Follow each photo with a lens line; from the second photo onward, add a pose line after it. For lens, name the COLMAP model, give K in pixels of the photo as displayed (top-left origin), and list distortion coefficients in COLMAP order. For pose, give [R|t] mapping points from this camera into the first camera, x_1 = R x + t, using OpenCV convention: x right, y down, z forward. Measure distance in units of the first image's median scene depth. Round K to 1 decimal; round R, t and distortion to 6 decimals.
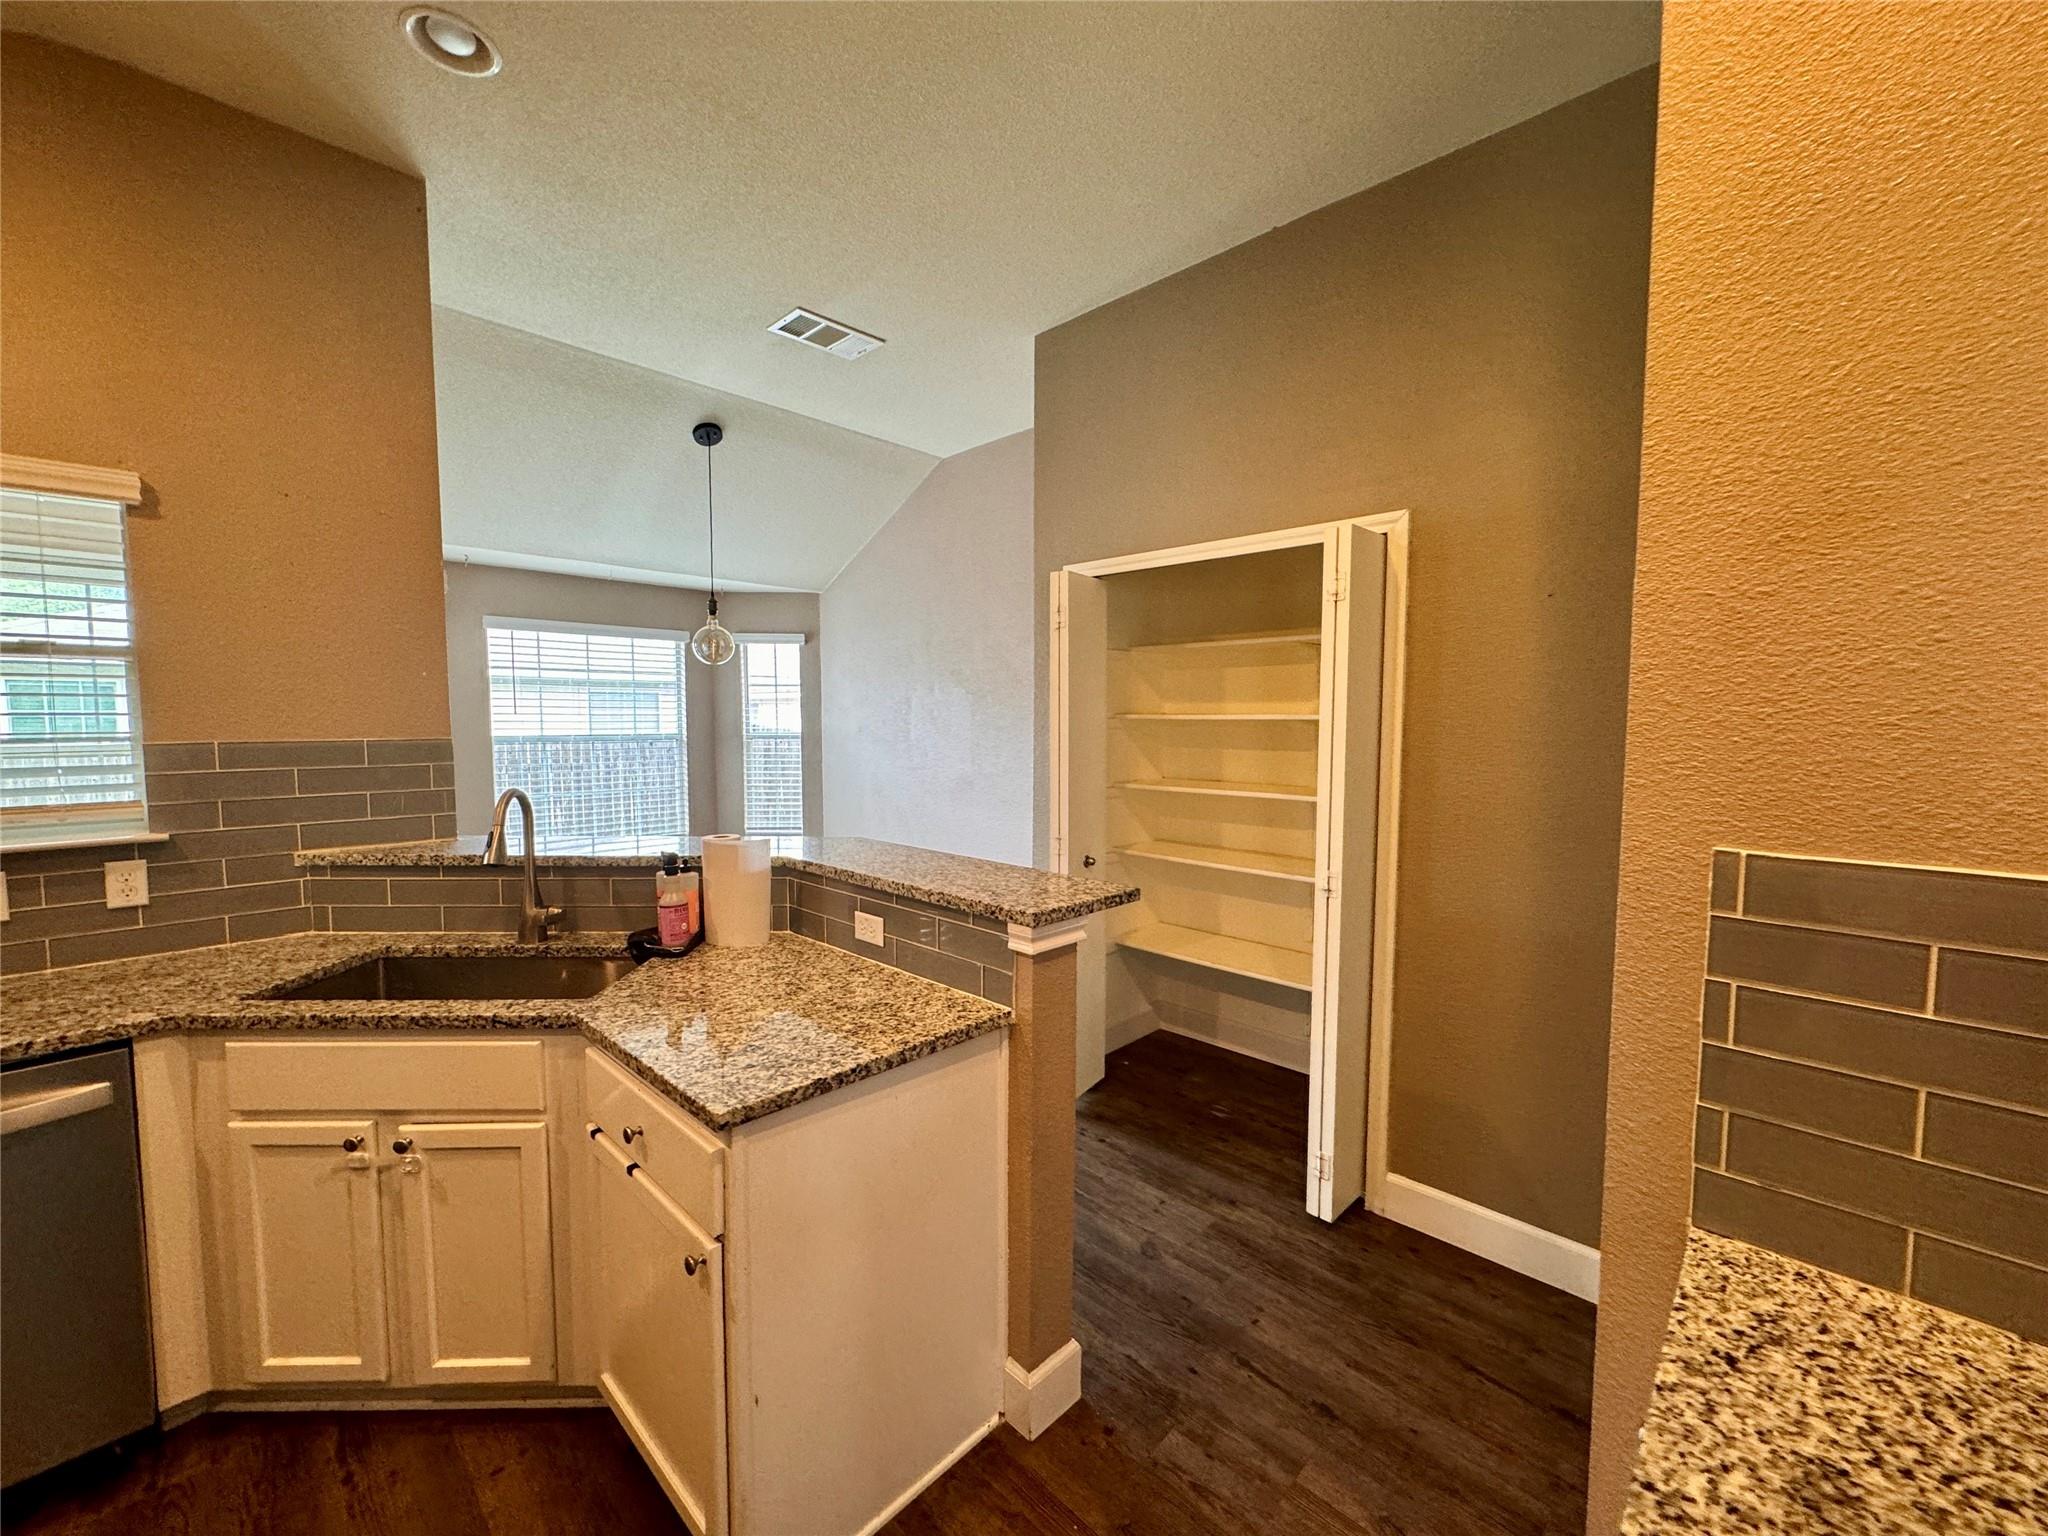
lens RADIAL K [[815.5, 0, 1018.2], [0, 815.5, 770.0], [0, 0, 1]] dist [-0.001224, -0.000094]
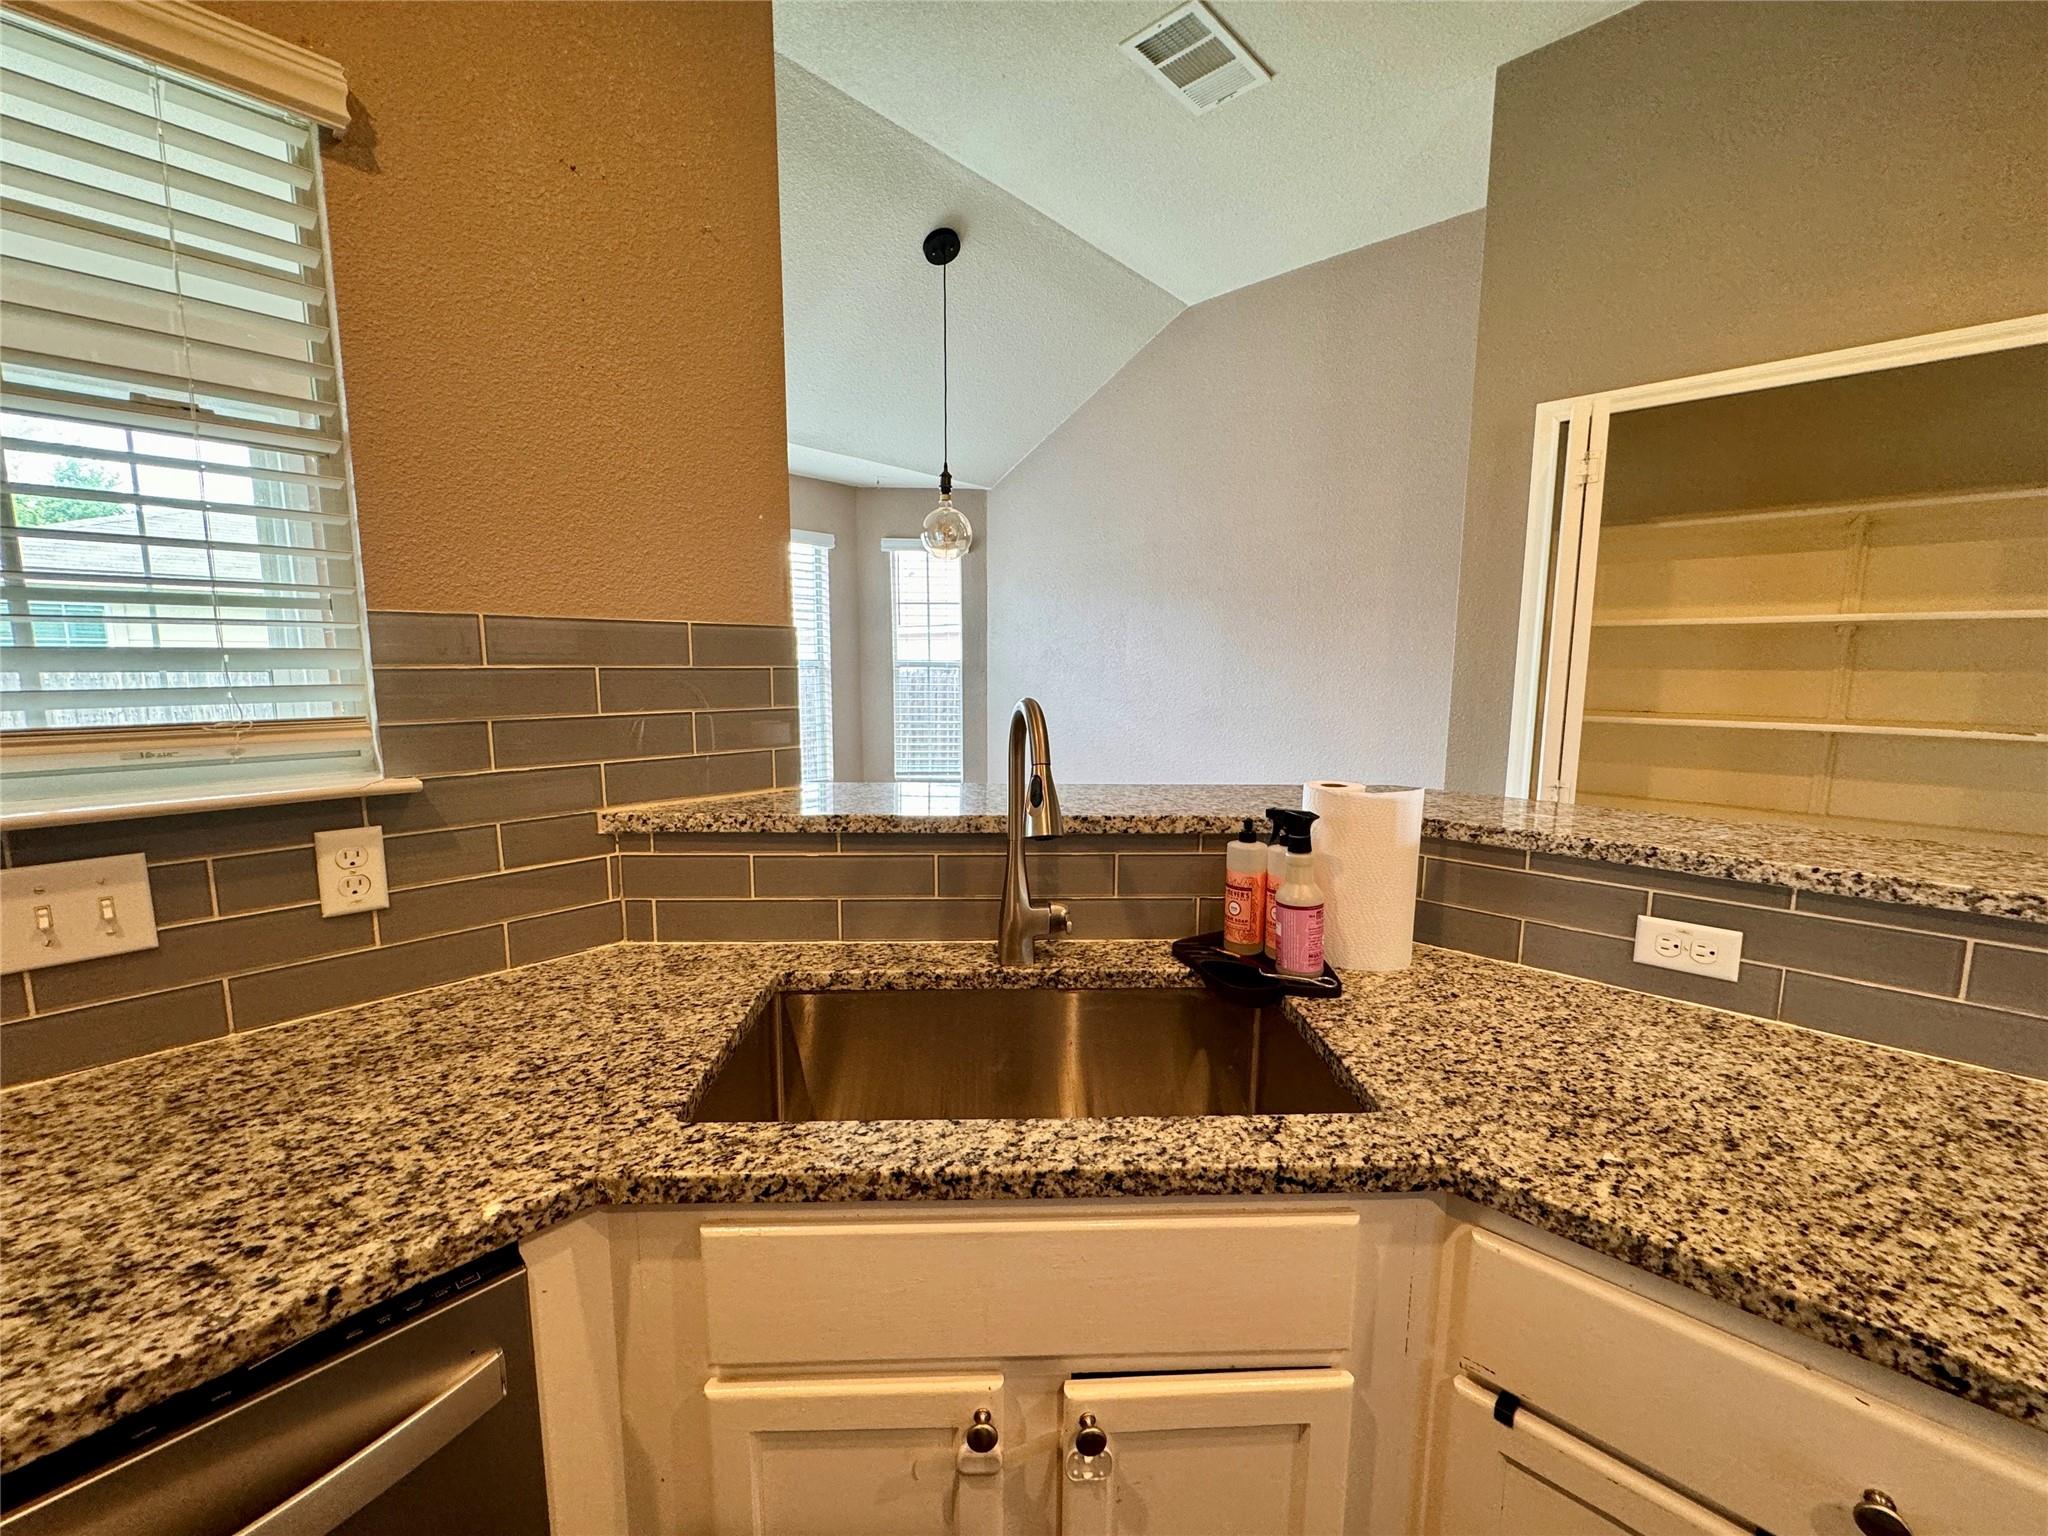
lens RADIAL K [[815.5, 0, 1018.5], [0, 815.5, 770.7], [0, 0, 1]] dist [-0.001224, -0.000094]
pose [[0.999798, 0.002456, 0.019945, -0.655117], [-0.003773, 0.997797, 0.066233, 0.035685], [-0.019739, -0.066295, 0.997605, 0.449619]]
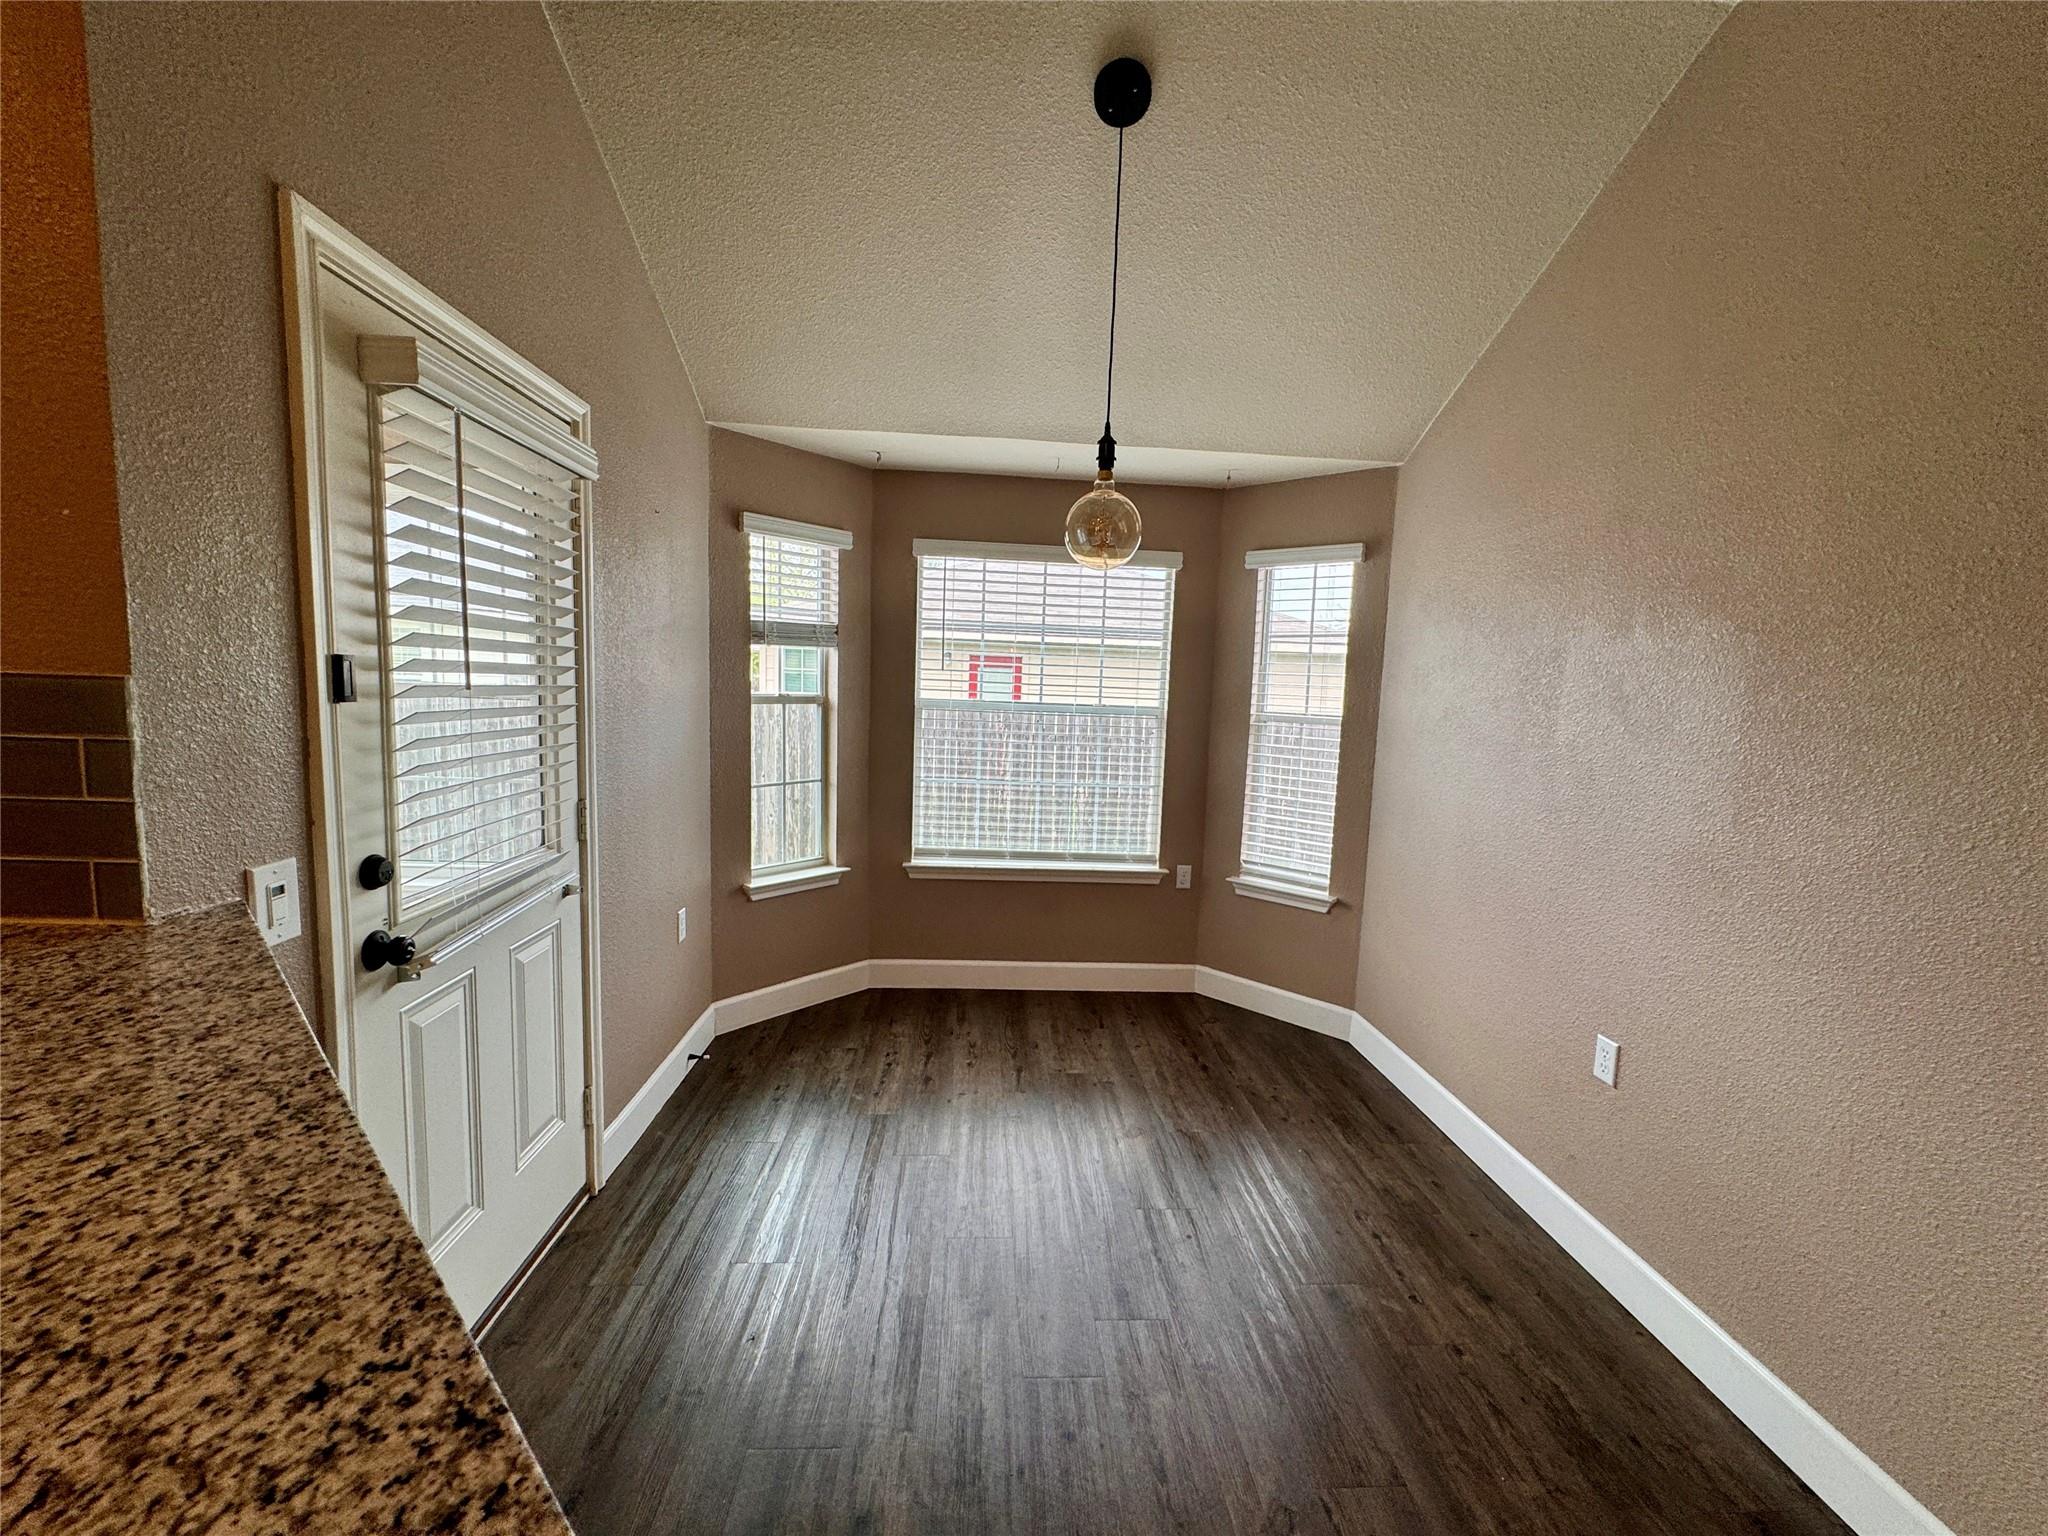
lens RADIAL K [[815.5, 0, 1030.0], [0, 815.5, 767.1], [0, 0, 1]] dist [-0.001224, -0.000094]
pose [[0.739752, 0.095235, -0.666106, -0.117827], [-0.081464, 0.995327, 0.051835, -0.062099], [0.667930, 0.015919, 0.744054, 1.216542]]
